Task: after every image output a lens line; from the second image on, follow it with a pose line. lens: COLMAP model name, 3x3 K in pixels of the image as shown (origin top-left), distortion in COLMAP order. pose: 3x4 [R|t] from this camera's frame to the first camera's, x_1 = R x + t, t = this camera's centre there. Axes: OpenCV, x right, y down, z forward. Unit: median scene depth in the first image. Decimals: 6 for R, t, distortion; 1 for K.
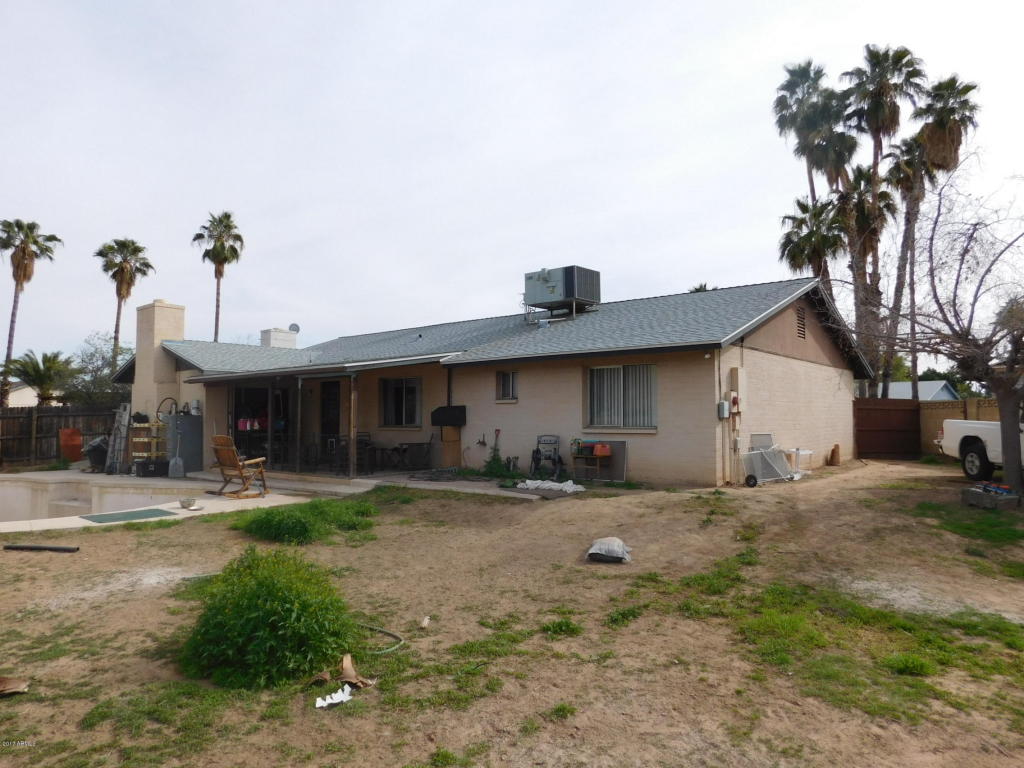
lens RADIAL K [[679.2, 0, 512.5], [0, 679.2, 381.2], [0, 0, 1]] dist [-0.072326, 0.060107]
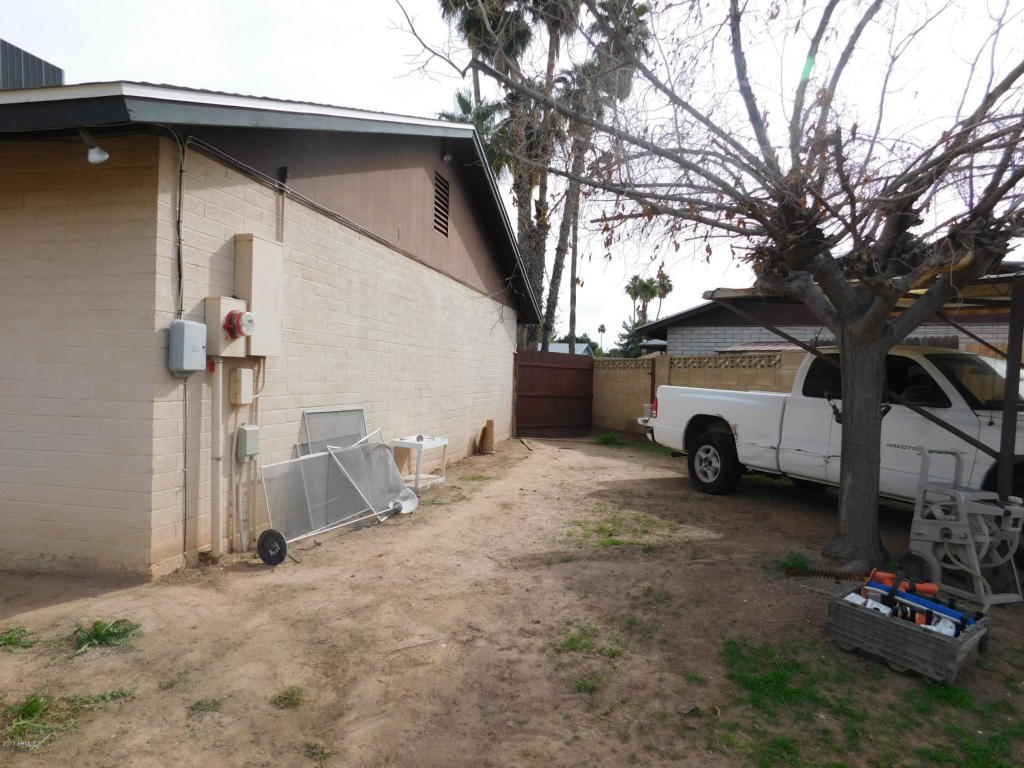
lens RADIAL K [[679.2, 0, 512.5], [0, 679.2, 381.2], [0, 0, 1]] dist [-0.072326, 0.060107]
pose [[0.884756, 0.017697, 0.465719, 0.182126], [-0.048544, 0.997343, 0.054323, 0.020101], [-0.463520, -0.070670, 0.883264, 0.381131]]
